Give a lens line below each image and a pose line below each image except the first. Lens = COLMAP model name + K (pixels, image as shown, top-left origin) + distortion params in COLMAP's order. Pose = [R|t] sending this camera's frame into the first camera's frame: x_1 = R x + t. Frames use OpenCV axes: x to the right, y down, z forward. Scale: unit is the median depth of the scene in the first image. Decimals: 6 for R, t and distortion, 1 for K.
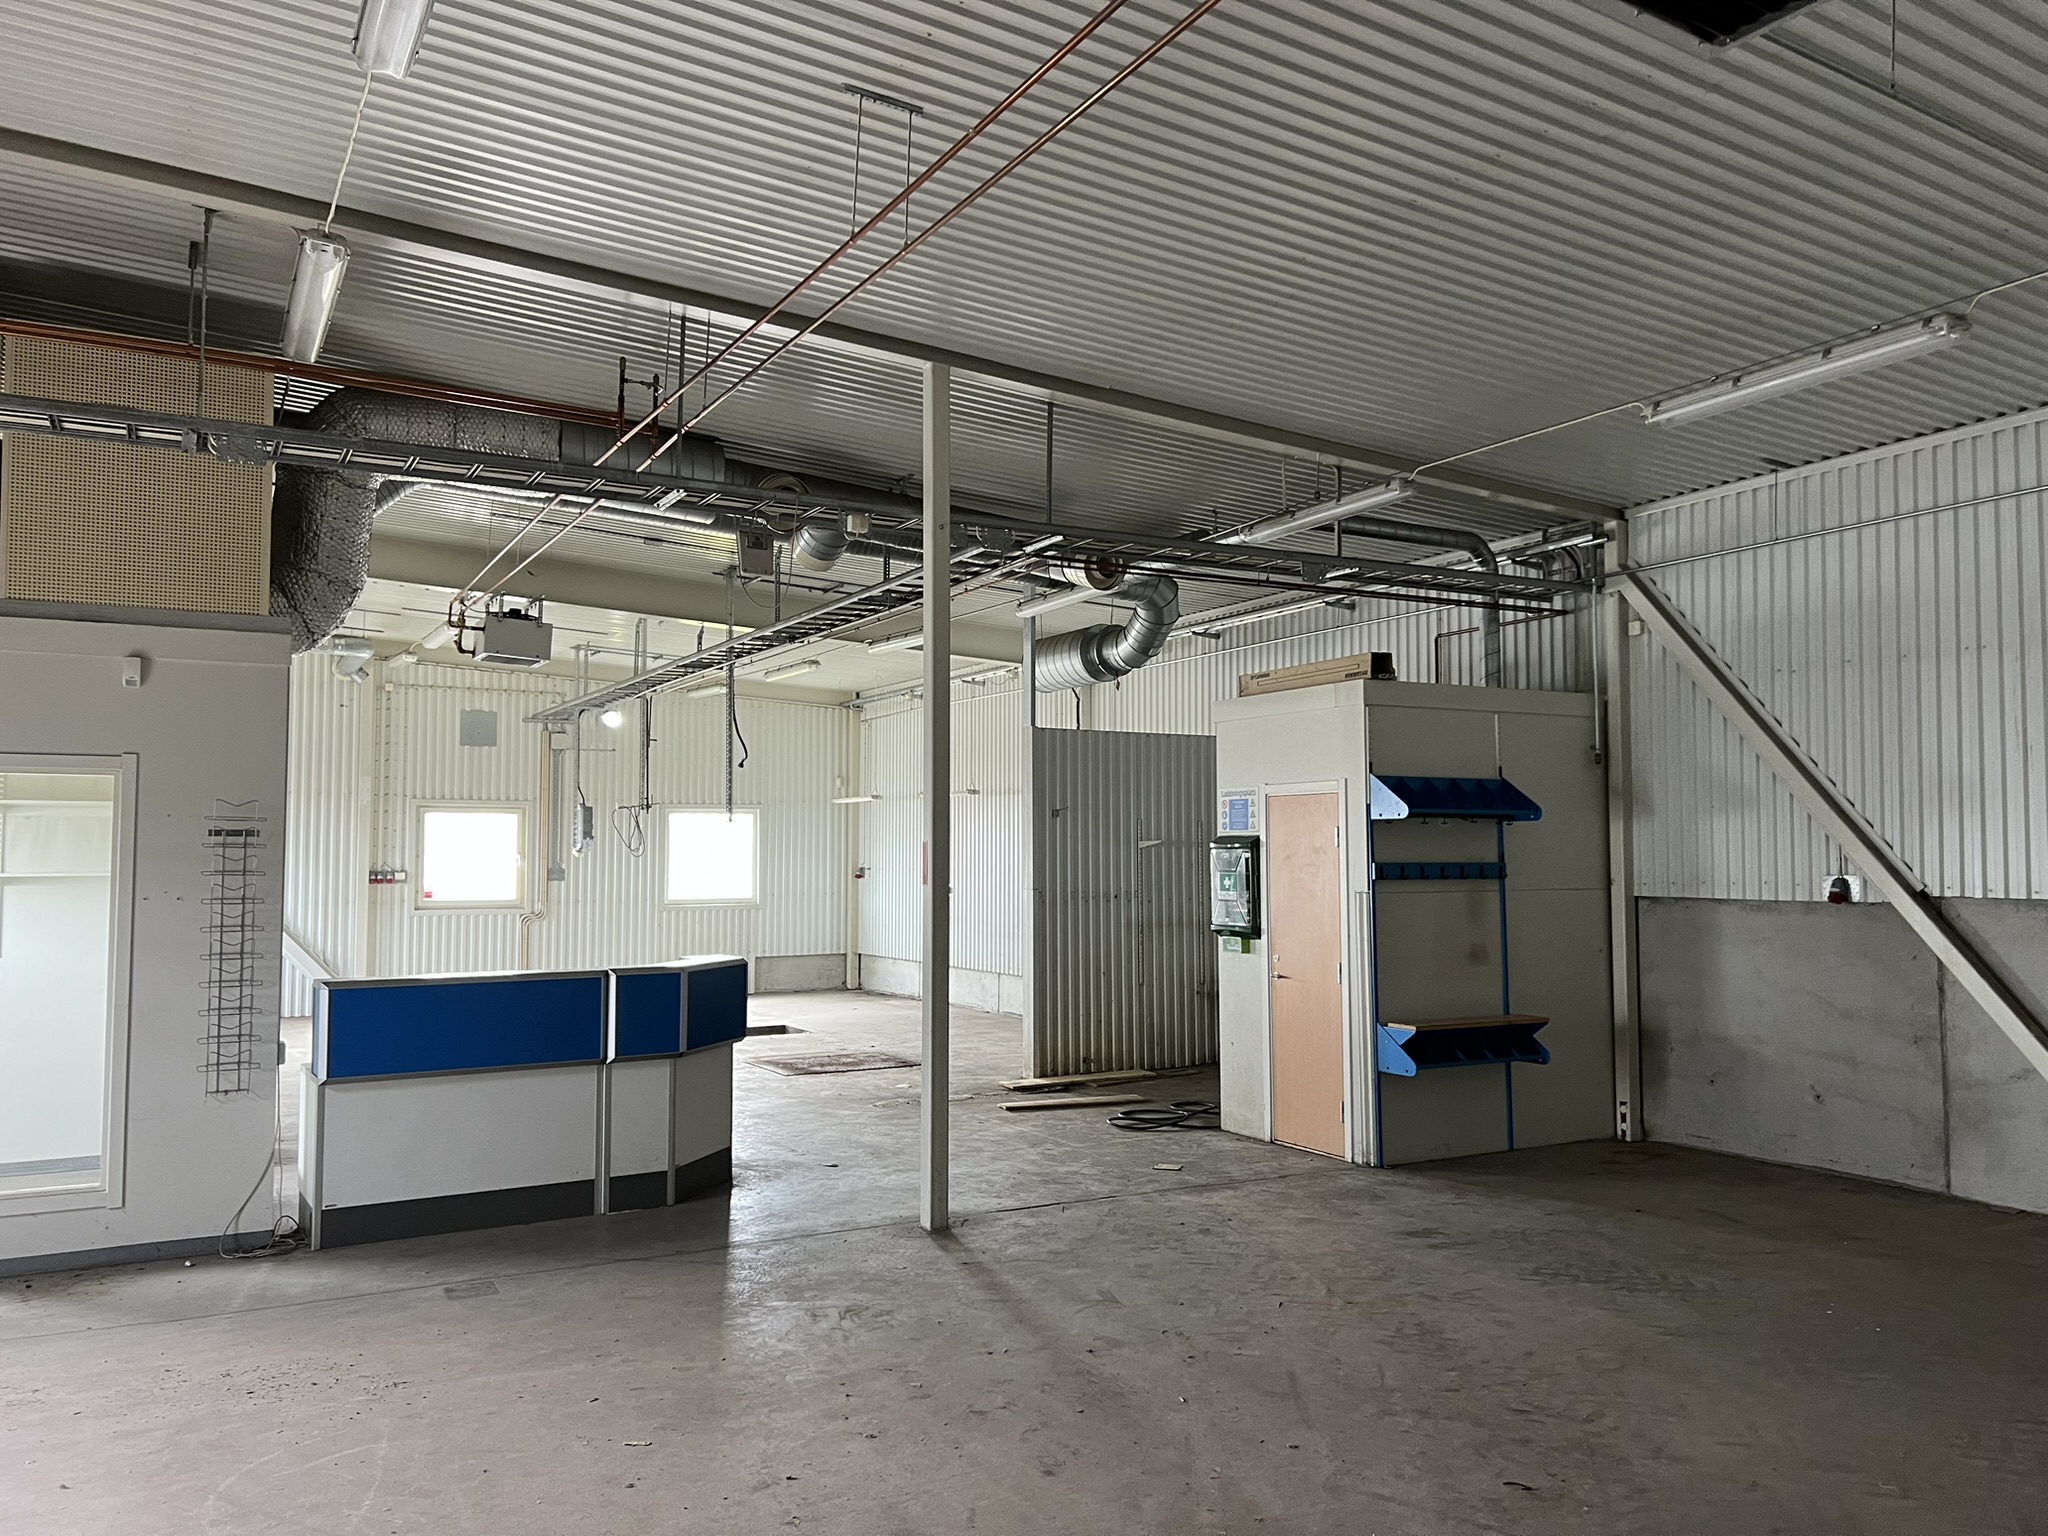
lens RADIAL K [[1537.4, 0, 1032.7], [0, 1537.4, 765.9], [0, 0, 1]] dist [0.061148, -0.063825]
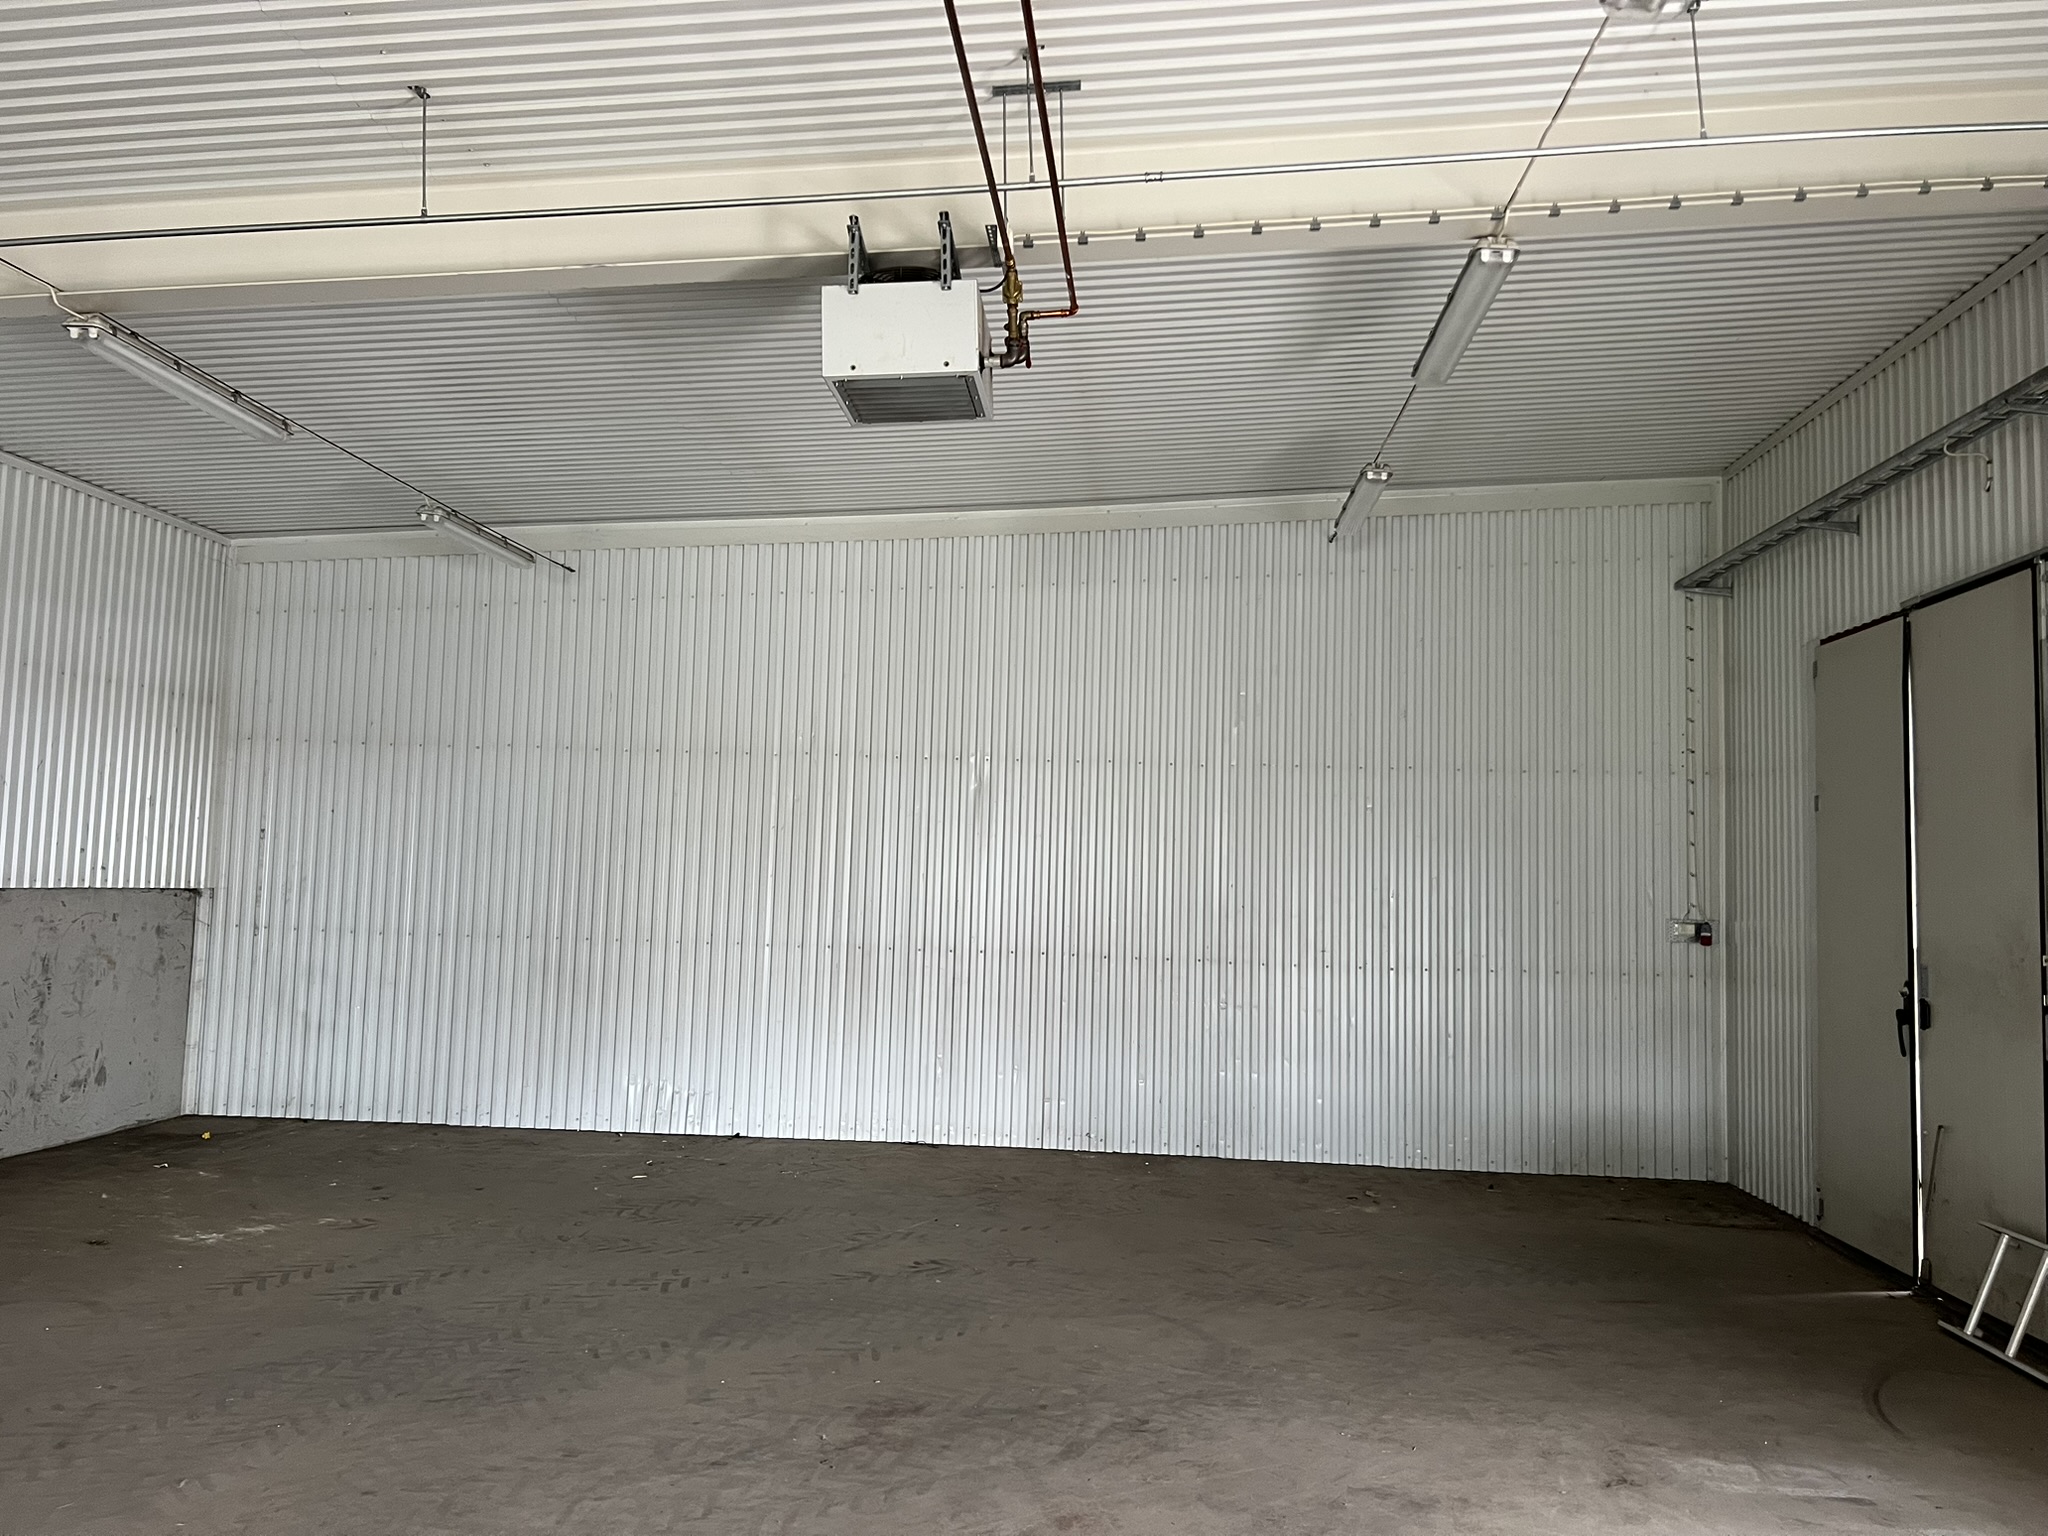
lens RADIAL K [[1537.4, 0, 1021.0], [0, 1537.4, 762.7], [0, 0, 1]] dist [0.061148, -0.063825]
pose [[-0.823577, 0.021649, 0.566791, -0.238341], [-0.061619, 0.989942, -0.127347, 0.050872], [-0.563848, -0.139805, -0.813960, 0.801229]]
